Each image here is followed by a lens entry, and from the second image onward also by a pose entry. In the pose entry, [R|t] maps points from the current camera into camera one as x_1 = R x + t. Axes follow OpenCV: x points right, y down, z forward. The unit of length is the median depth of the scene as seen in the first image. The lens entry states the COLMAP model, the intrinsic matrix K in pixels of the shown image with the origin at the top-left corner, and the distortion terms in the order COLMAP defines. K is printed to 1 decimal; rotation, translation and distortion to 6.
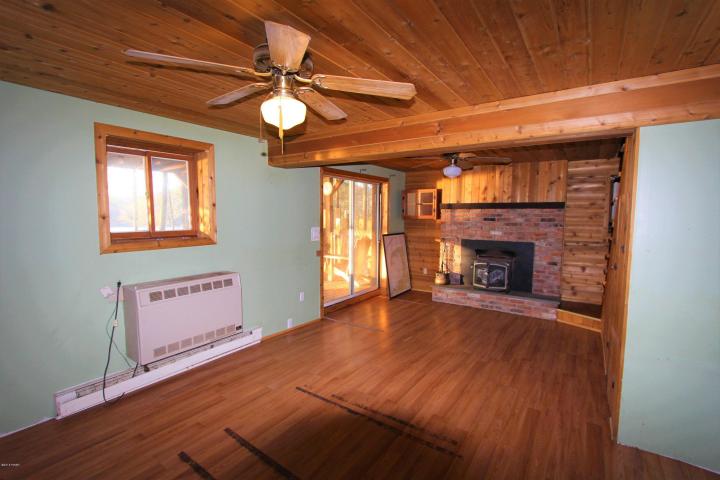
lens RADIAL K [[330.3, 0, 360.1], [0, 330.3, 241.7], [0, 0, 1]] dist [-0.020886, 0.001254]
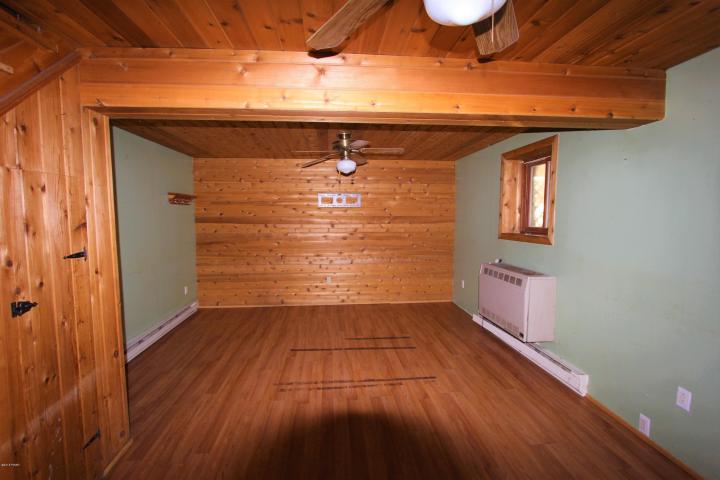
lens RADIAL K [[330.3, 0, 359.1], [0, 330.3, 240.3], [0, 0, 1]] dist [-0.020886, 0.001254]
pose [[-0.765868, 0.044941, -0.641425, 0.647994], [-0.057316, 0.988812, 0.137716, -0.117948], [0.640438, 0.142236, -0.754724, 1.579311]]
